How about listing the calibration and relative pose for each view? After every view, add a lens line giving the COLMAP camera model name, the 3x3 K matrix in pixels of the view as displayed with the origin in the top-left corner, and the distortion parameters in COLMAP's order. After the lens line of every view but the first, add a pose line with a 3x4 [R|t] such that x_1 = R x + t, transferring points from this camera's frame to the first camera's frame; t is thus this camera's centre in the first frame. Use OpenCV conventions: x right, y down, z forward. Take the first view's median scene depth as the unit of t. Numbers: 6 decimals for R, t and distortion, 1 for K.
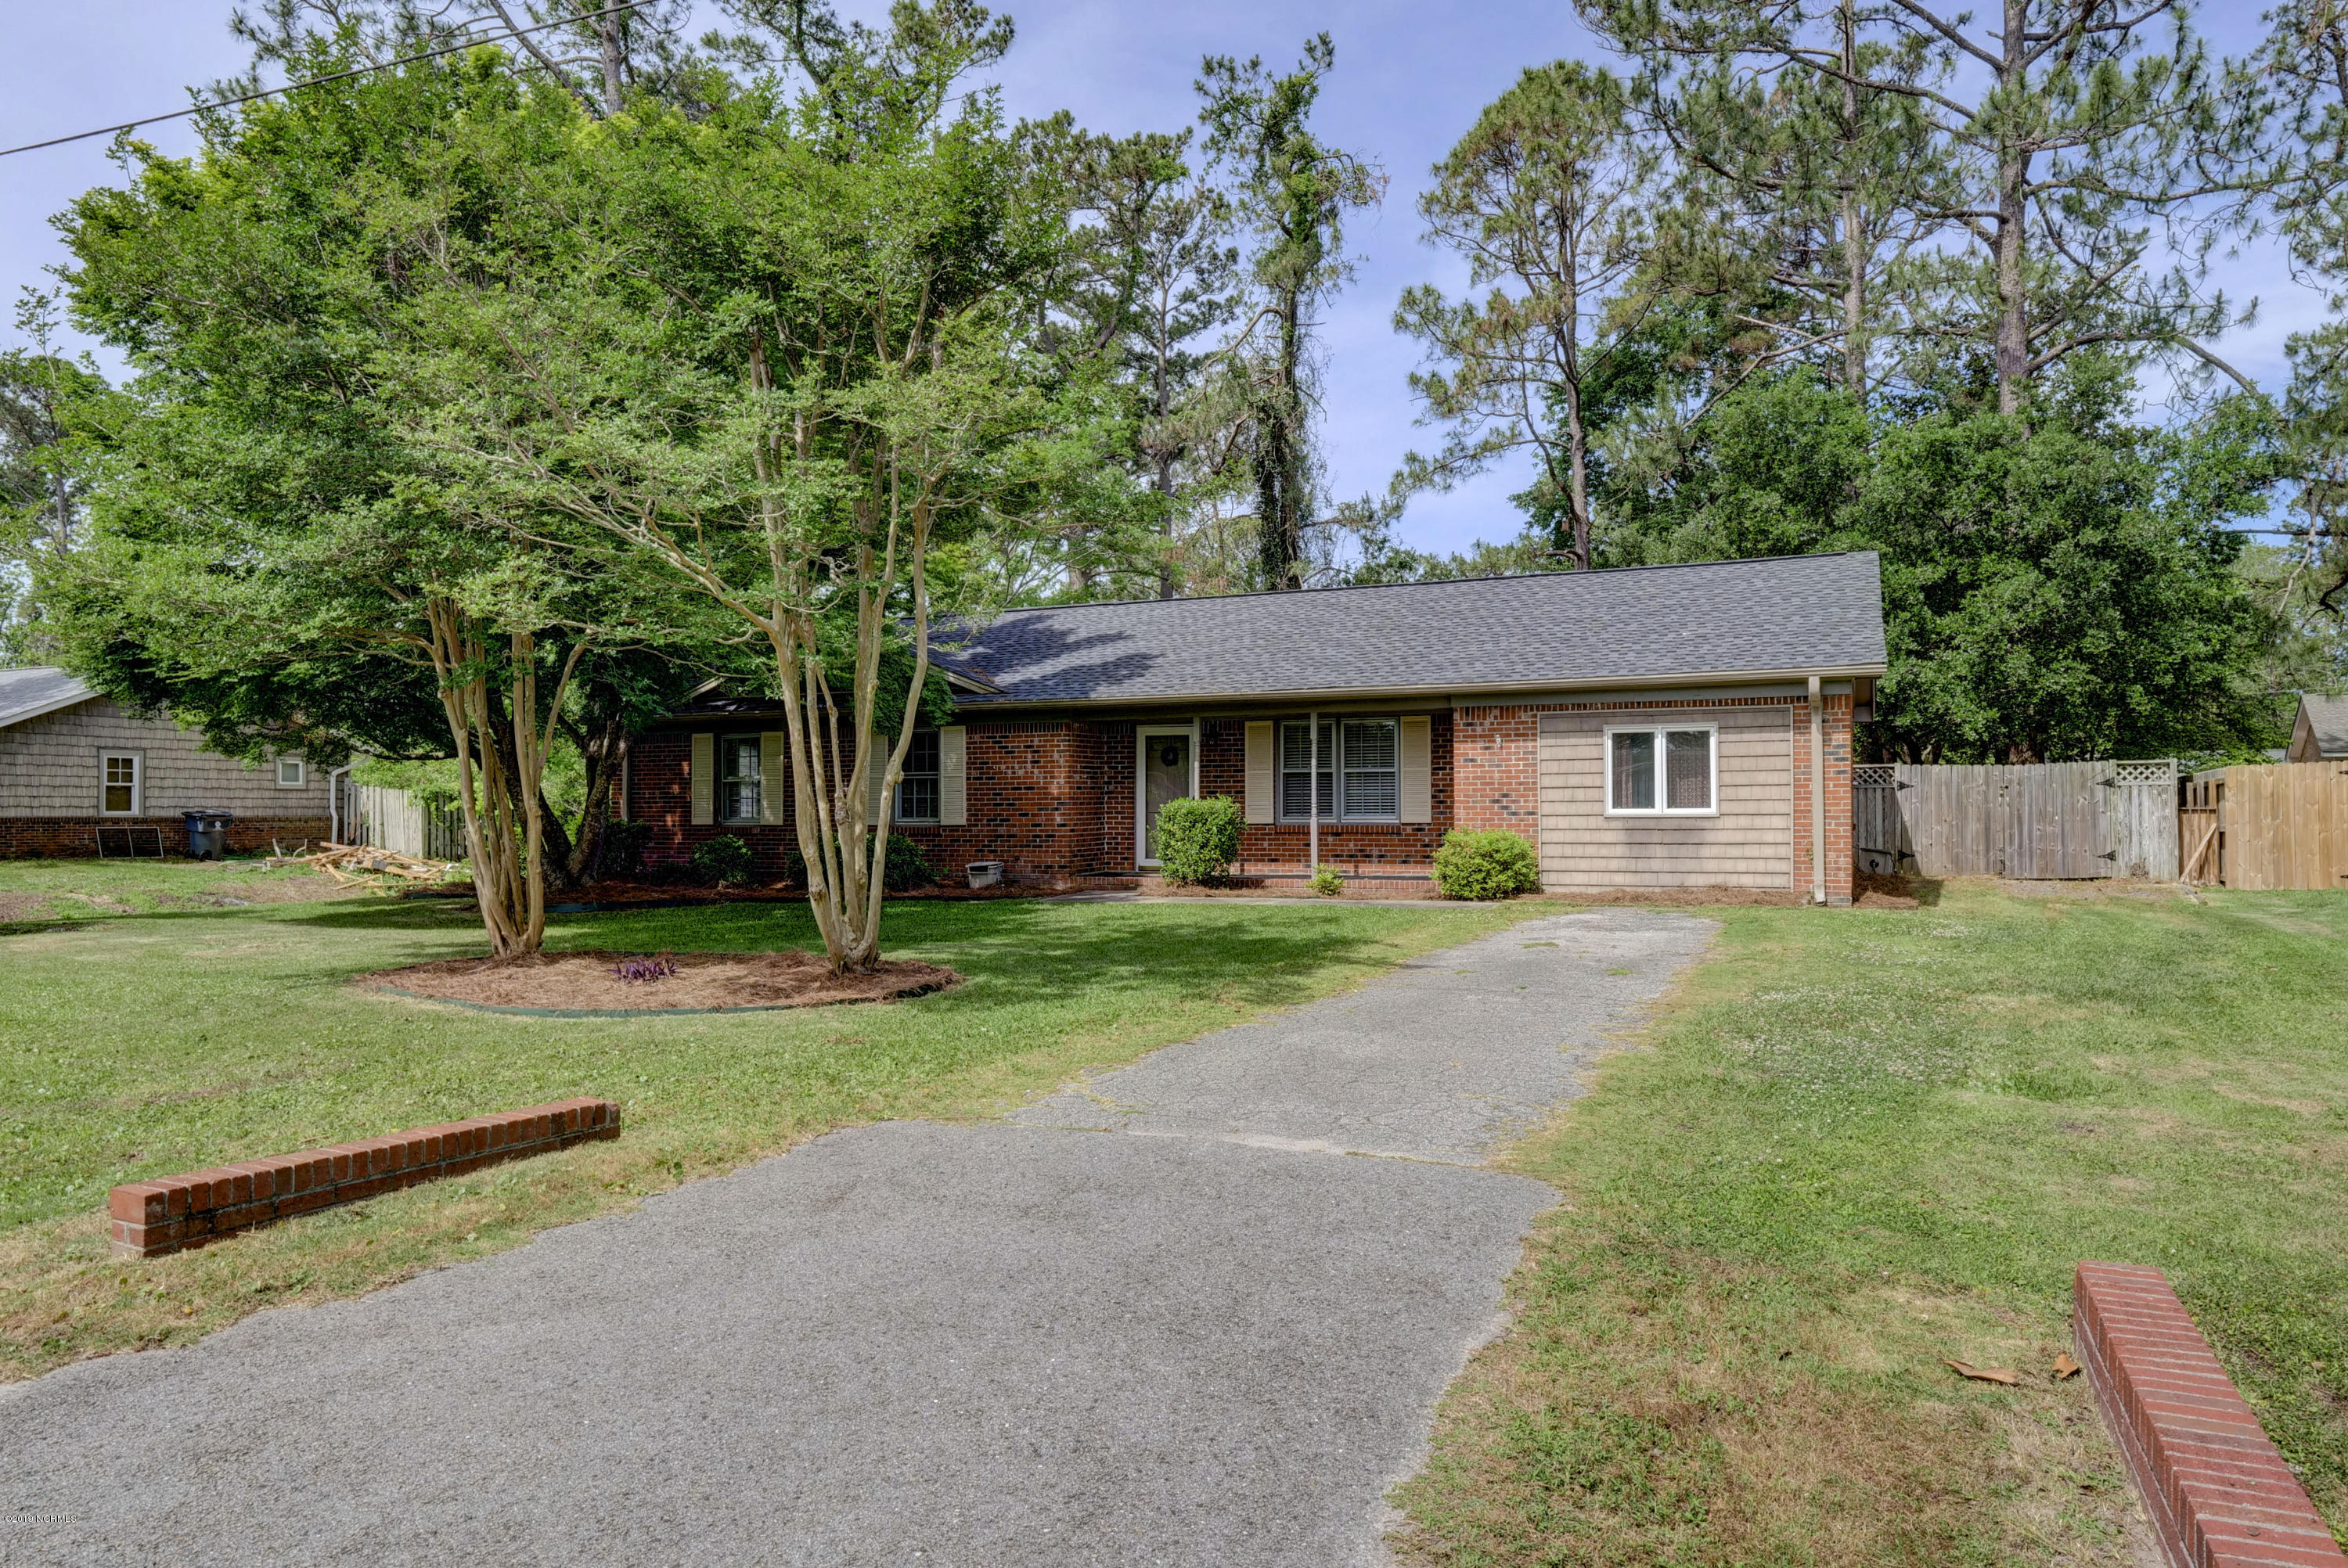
lens RADIAL K [[1499.7, 0, 1178.4], [0, 1499.7, 786.6], [0, 0, 1]] dist [-0.001544, 0.000054]
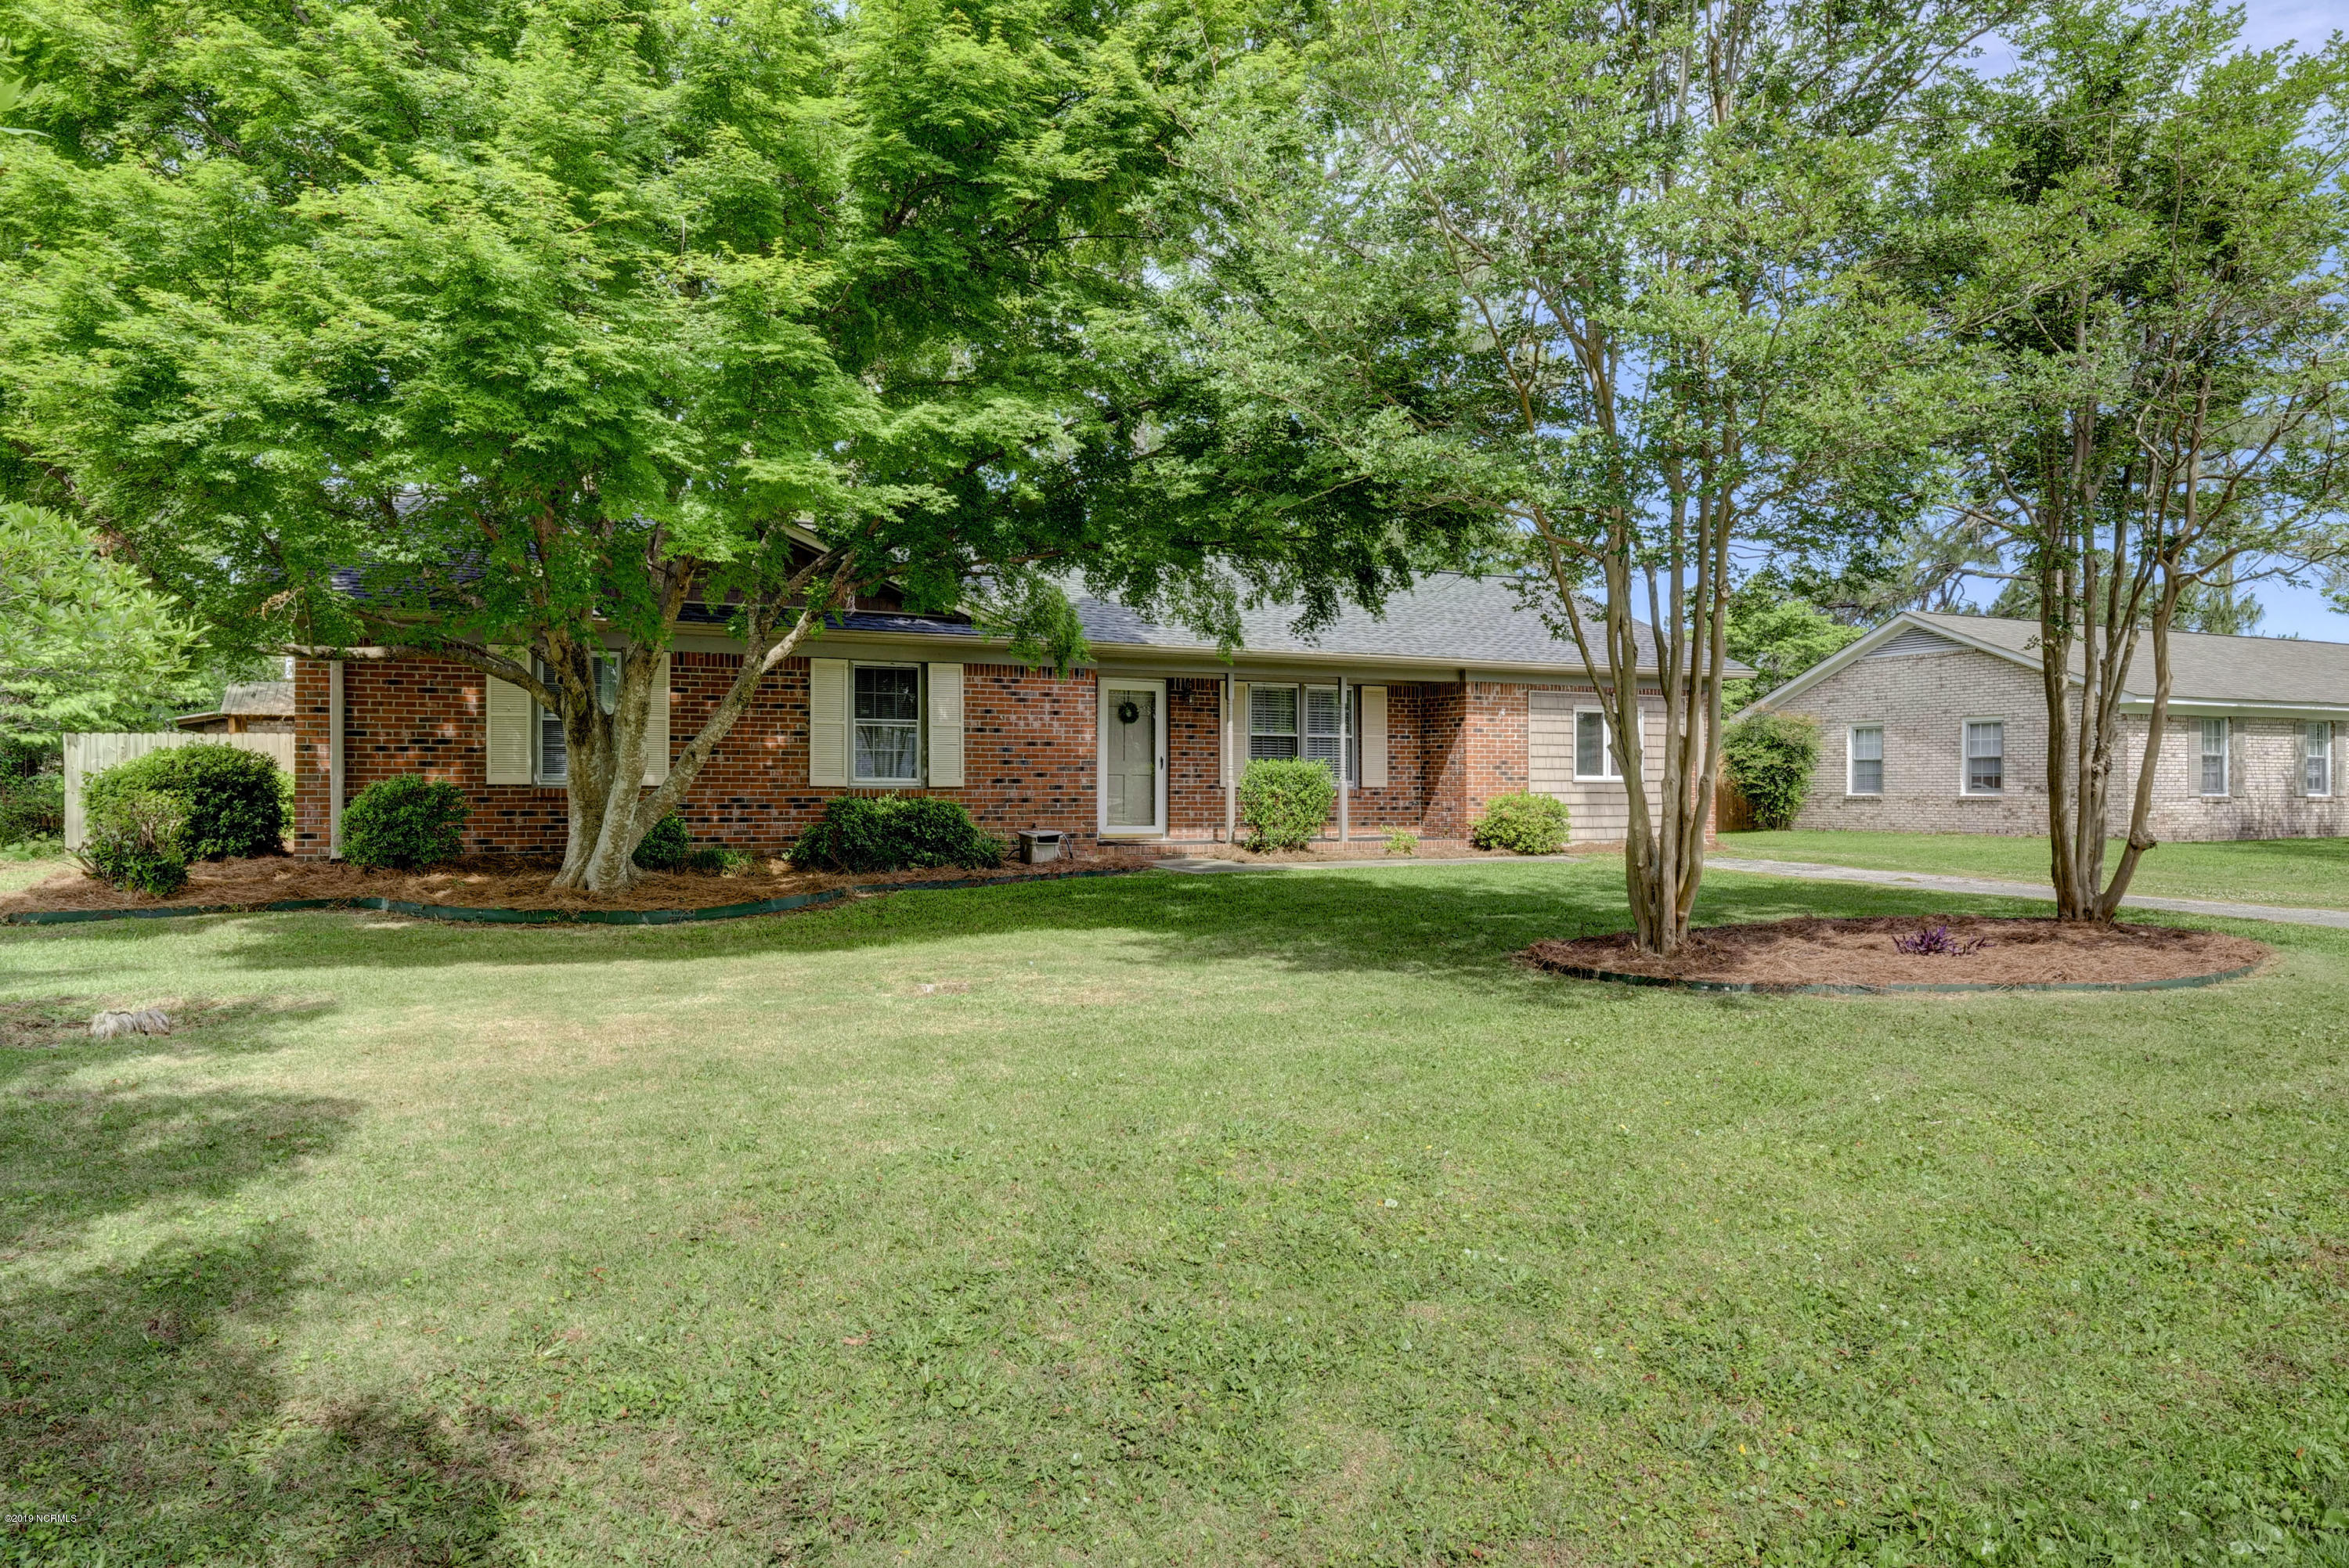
lens RADIAL K [[1500.4, 0, 1182.5], [0, 1500.4, 787.9], [0, 0, 1]] dist [-0.001544, 0.000054]
pose [[0.654290, 0.004565, 0.756230, -0.767815], [-0.019797, 0.999742, 0.011093, 0.016496], [-0.755985, -0.022230, 0.654212, 0.429669]]
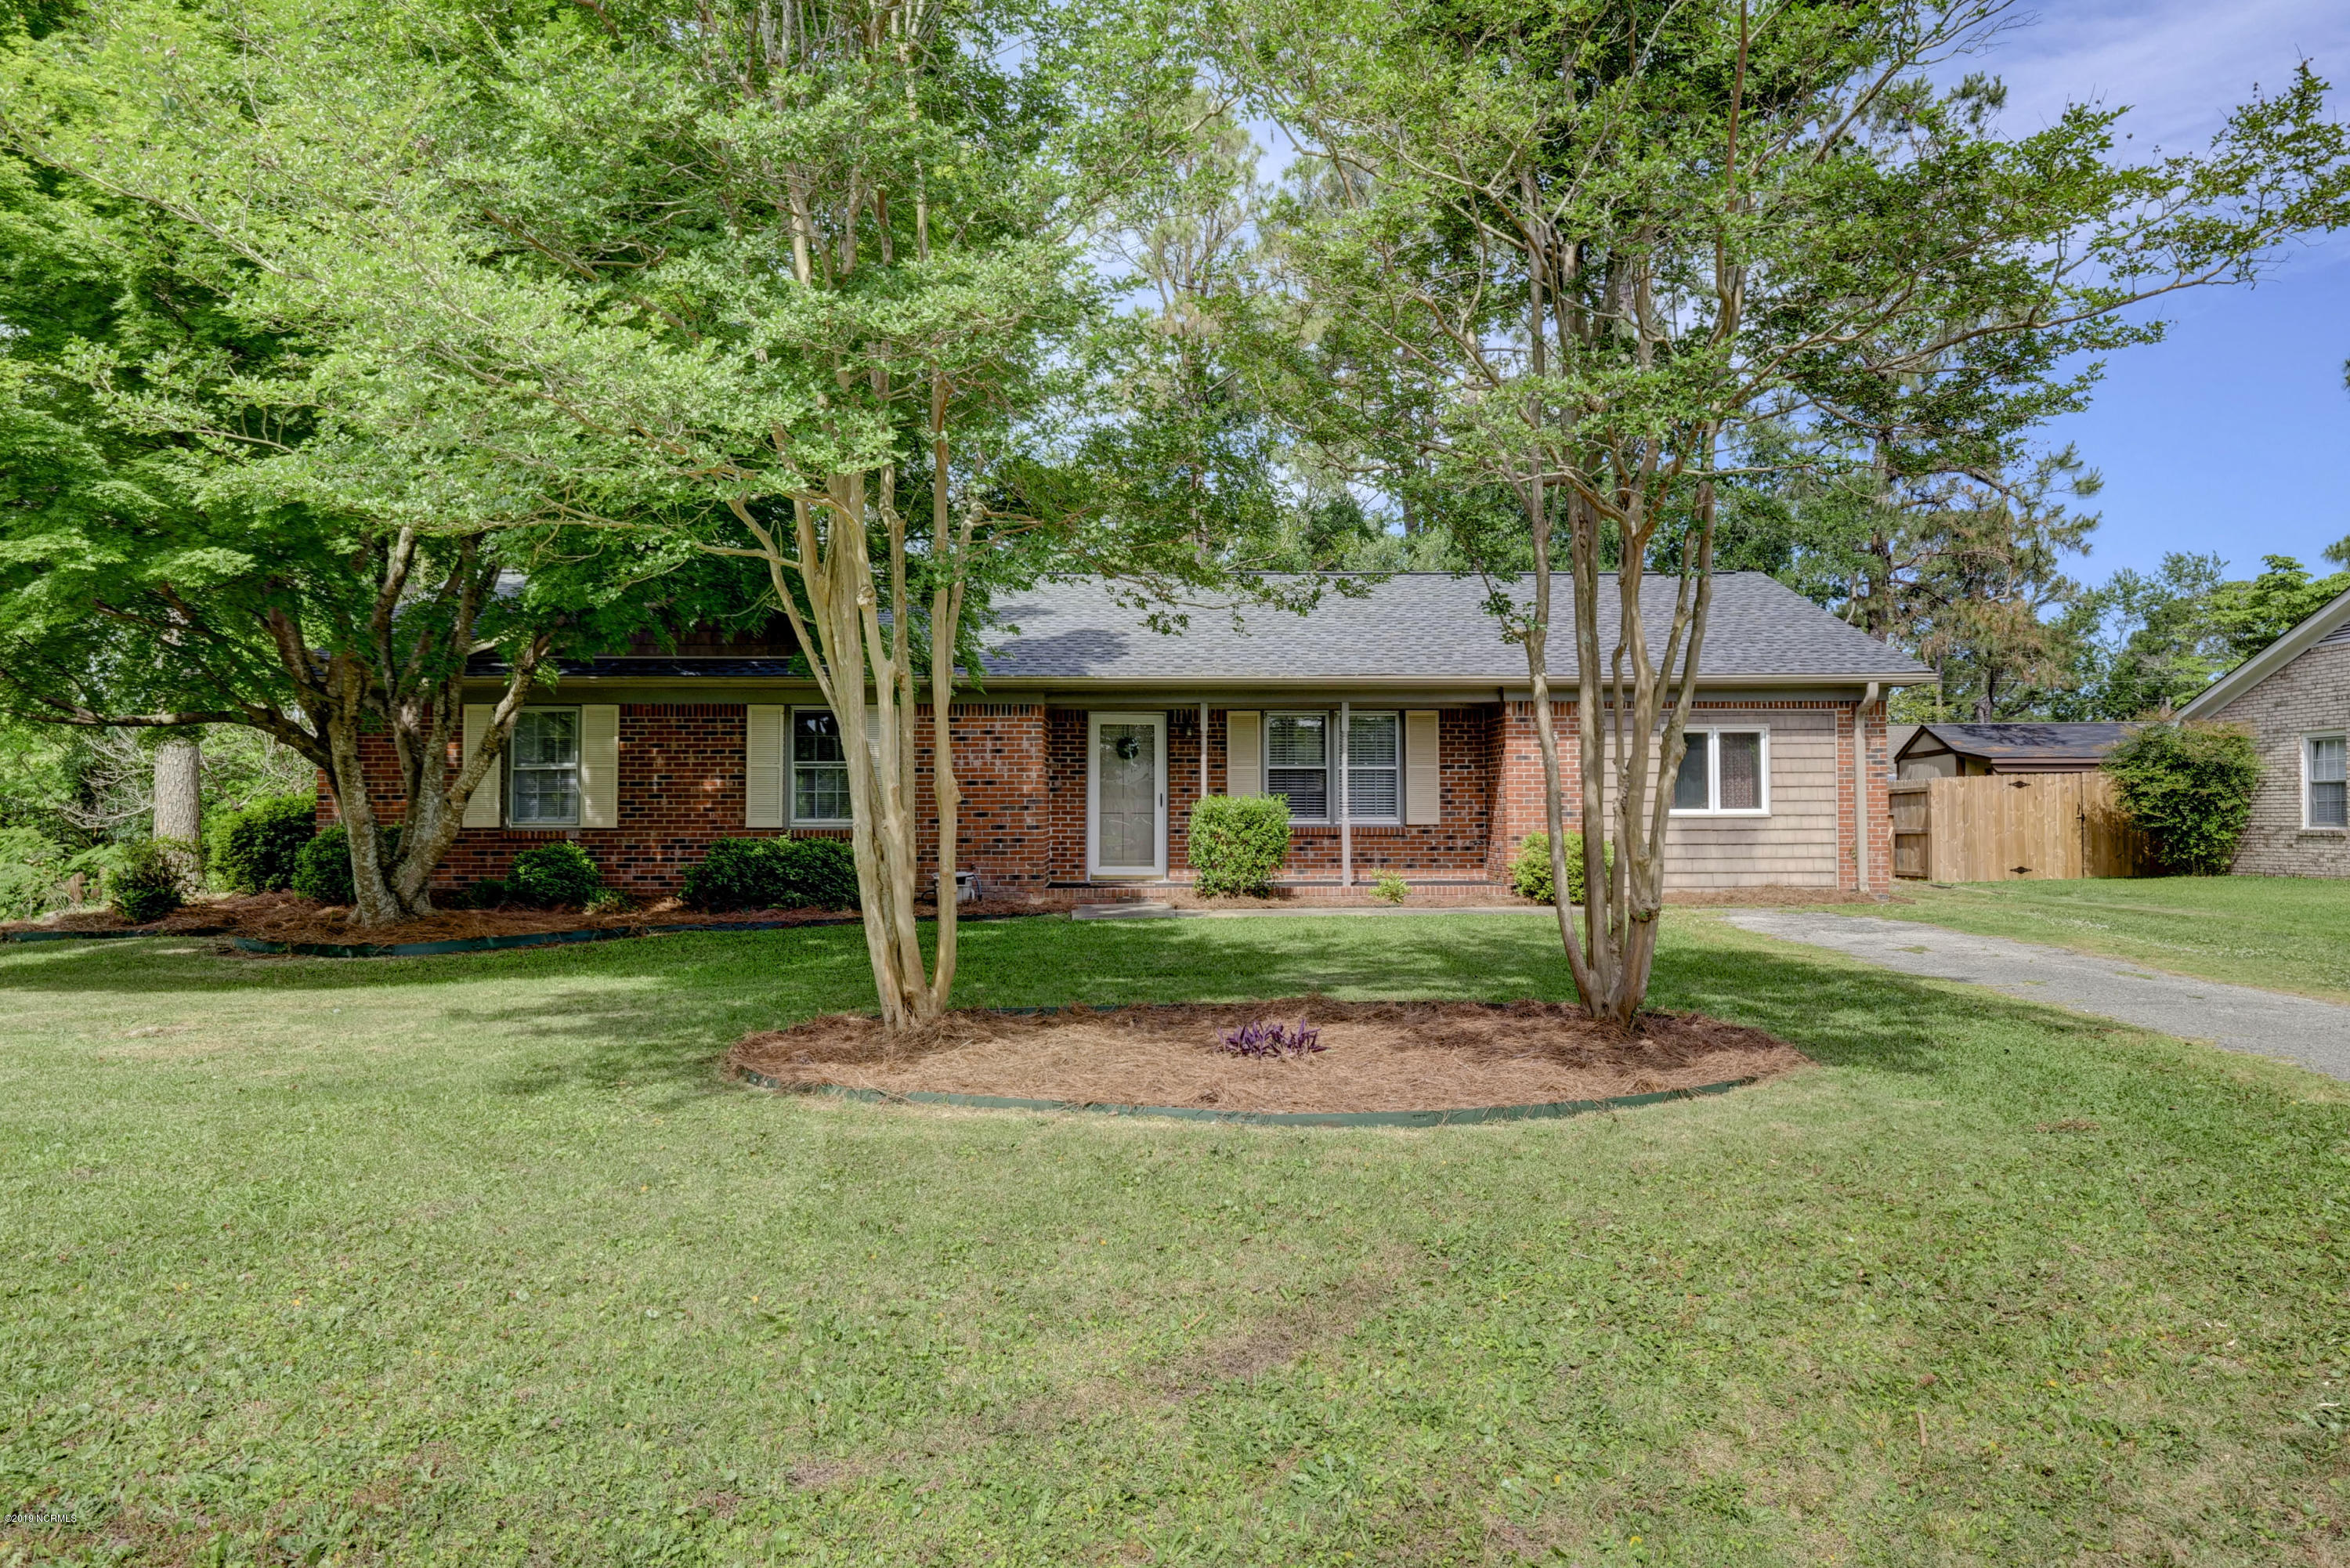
lens RADIAL K [[1501.1, 0, 1169.2], [0, 1501.1, 790.4], [0, 0, 1]] dist [-0.001544, 0.000054]
pose [[0.905635, 0.009209, 0.423958, -0.400592], [-0.008218, 0.999958, -0.004165, 0.008652], [-0.423978, 0.000288, 0.905672, 0.230846]]
